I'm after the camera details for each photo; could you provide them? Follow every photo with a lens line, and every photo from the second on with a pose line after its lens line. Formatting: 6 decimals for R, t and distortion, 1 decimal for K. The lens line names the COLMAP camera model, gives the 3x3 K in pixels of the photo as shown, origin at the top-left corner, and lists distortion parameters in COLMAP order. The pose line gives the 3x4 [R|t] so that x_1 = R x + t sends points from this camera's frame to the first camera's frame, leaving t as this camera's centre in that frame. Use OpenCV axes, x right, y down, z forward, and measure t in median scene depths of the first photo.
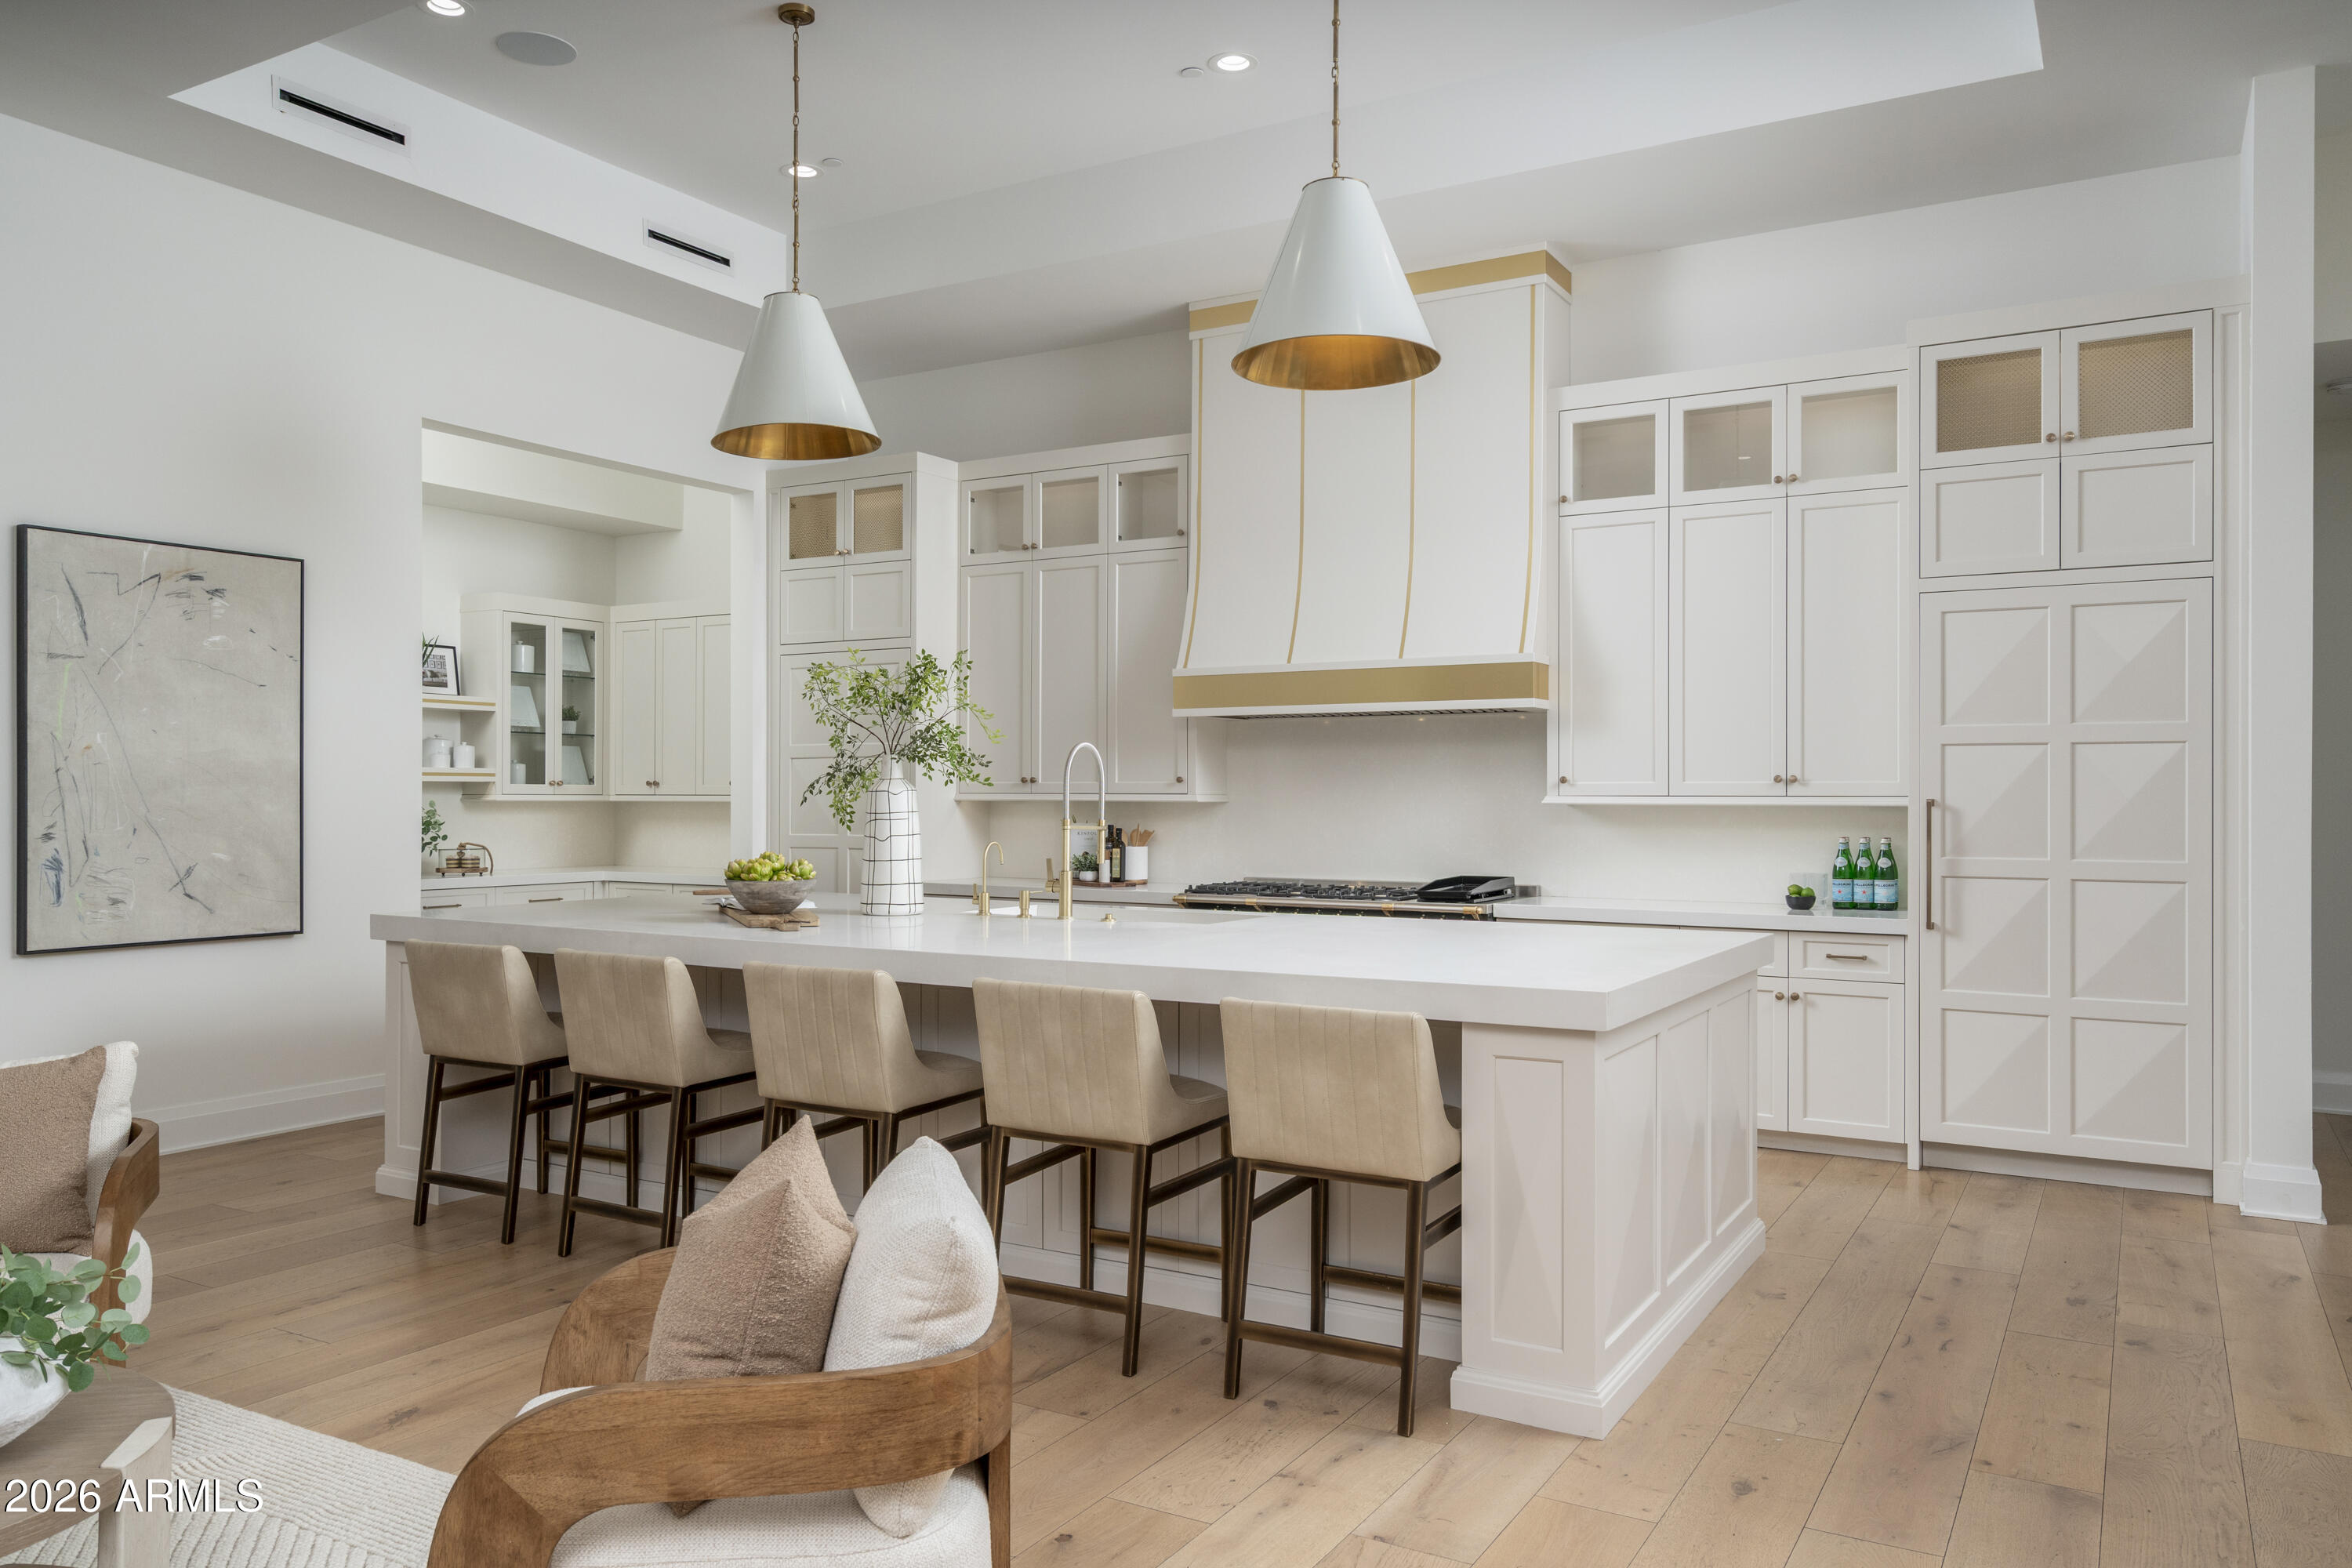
lens RADIAL K [[1659.9, 0, 1176.6], [0, 1659.9, 786.9], [0, 0, 1]] dist [-0.011766, -0.001099]
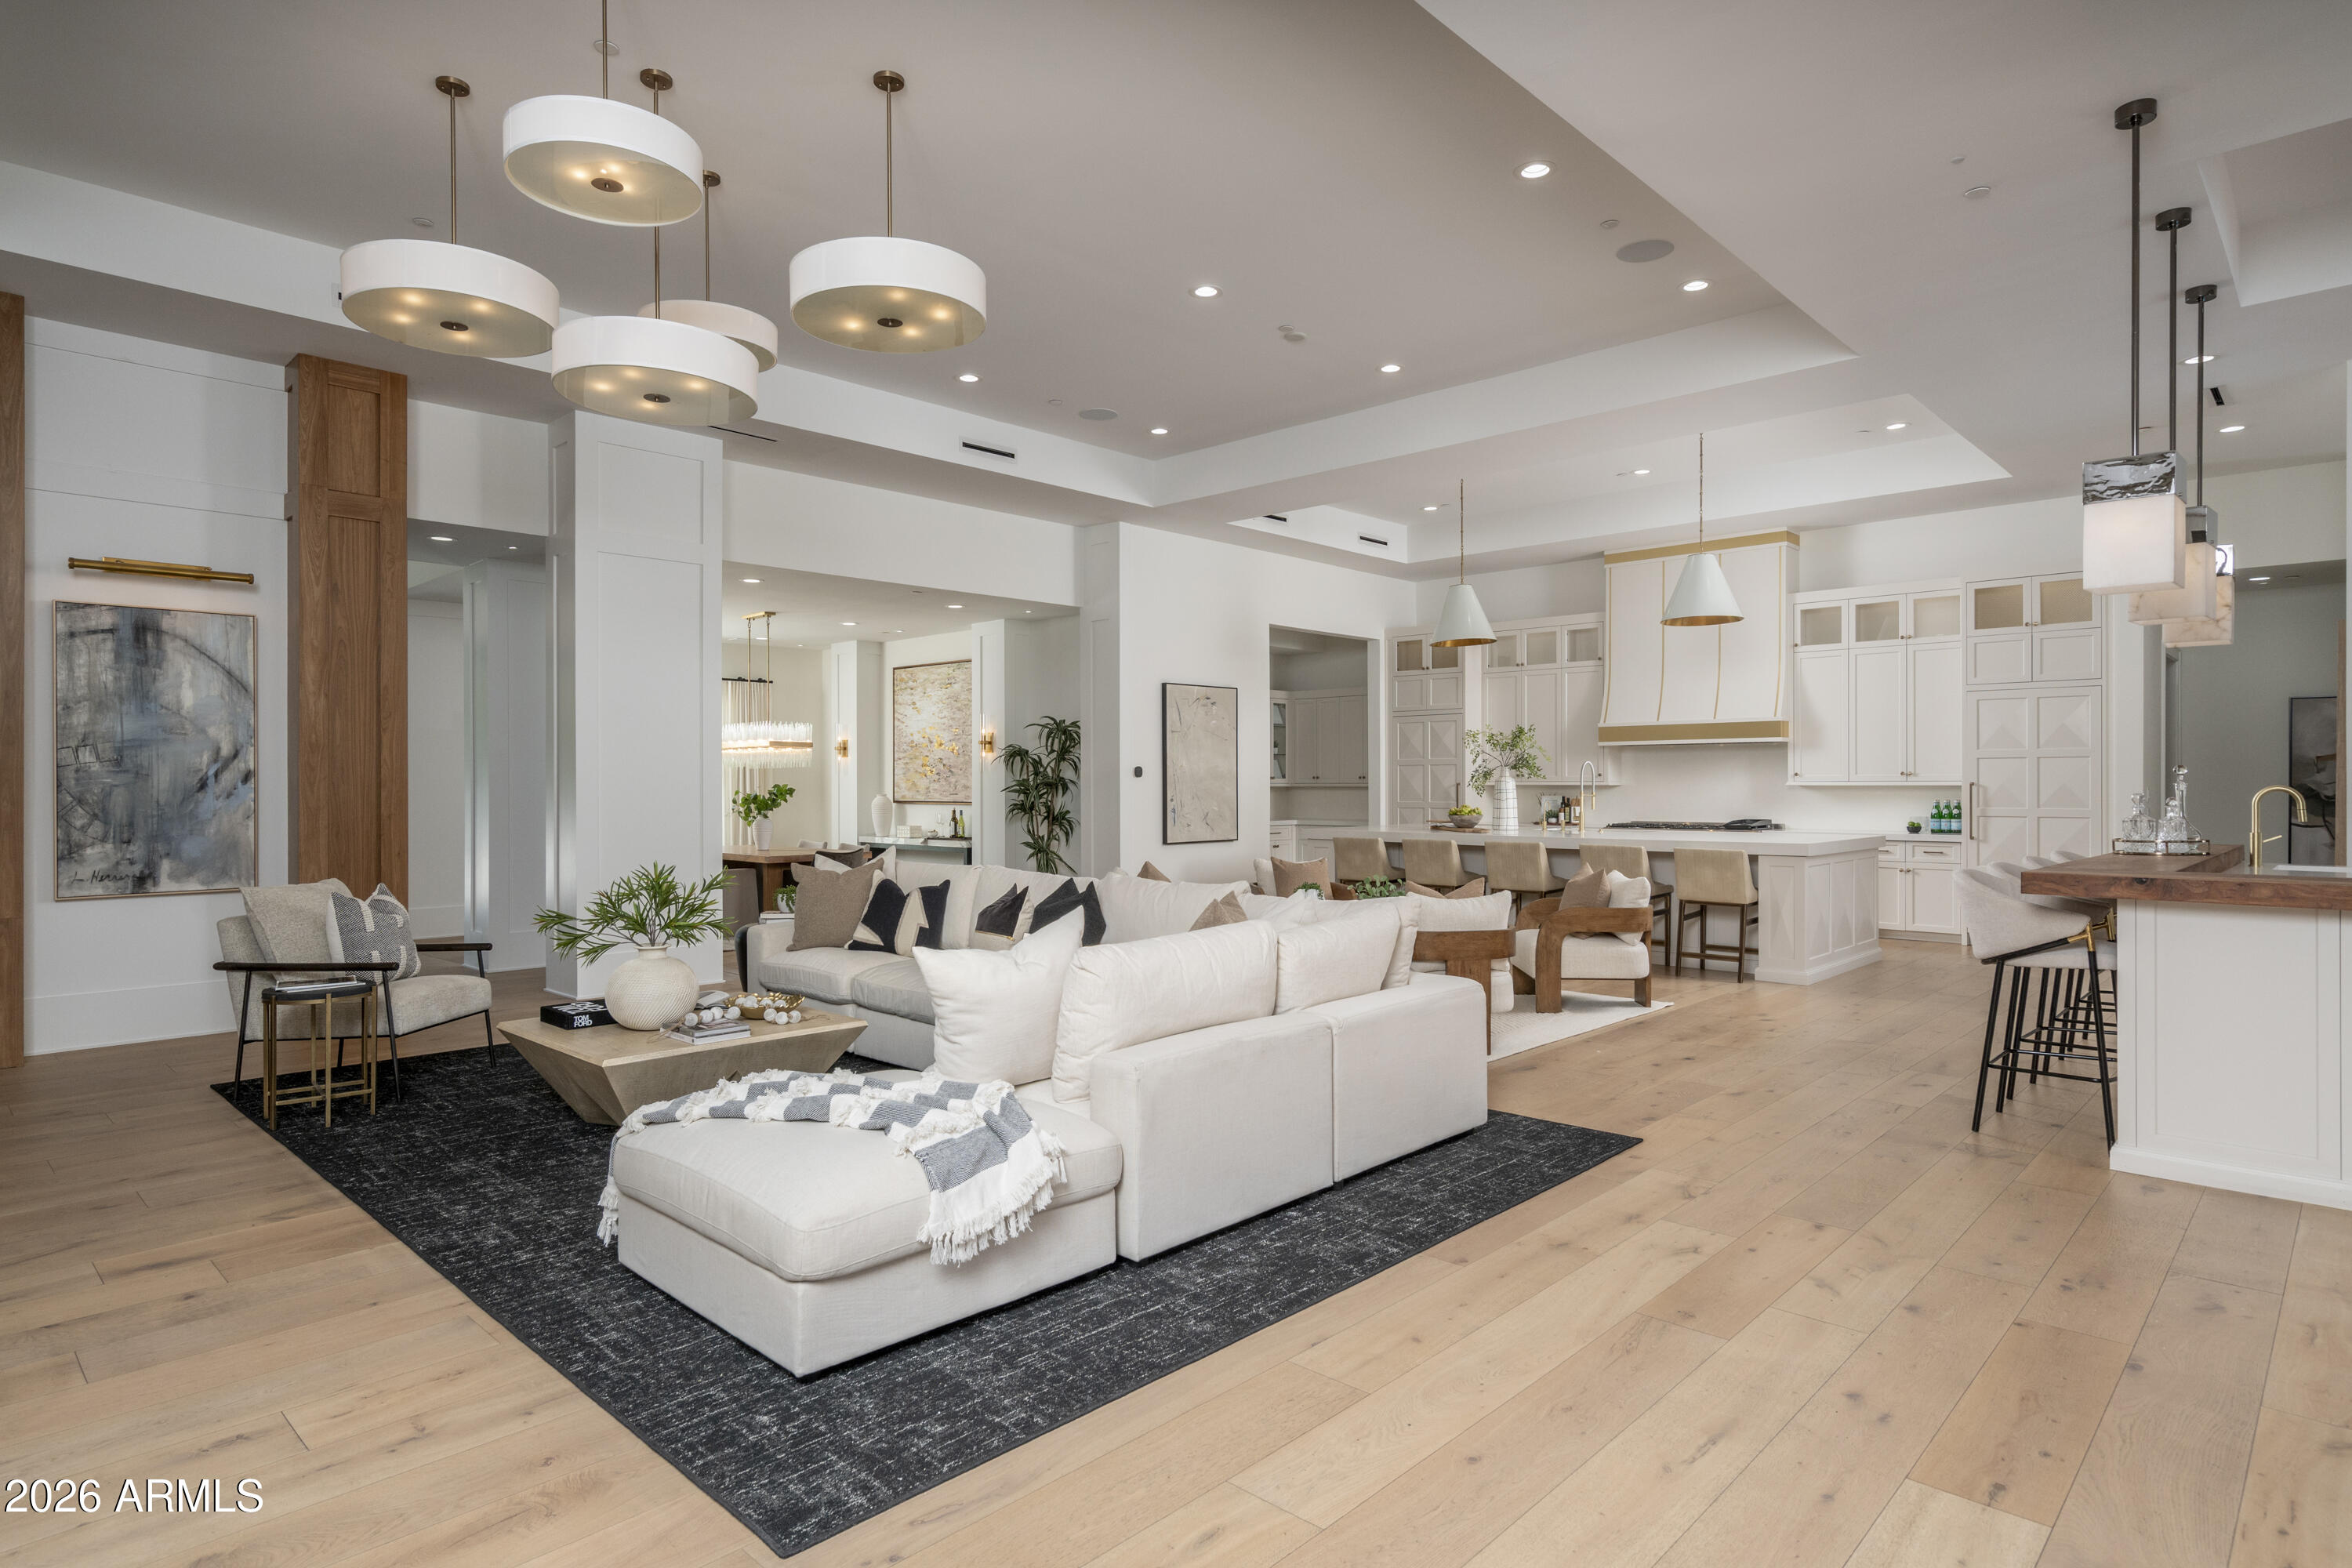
lens RADIAL K [[1276.0, 0, 1166.2], [0, 1276.0, 782.7], [0, 0, 1]] dist [0.004692, 0.000538]
pose [[0.972899, -0.005124, -0.231173, -0.197559], [0.006240, 0.999972, 0.004096, -0.005373], [0.231146, -0.005428, 0.972904, -0.885194]]
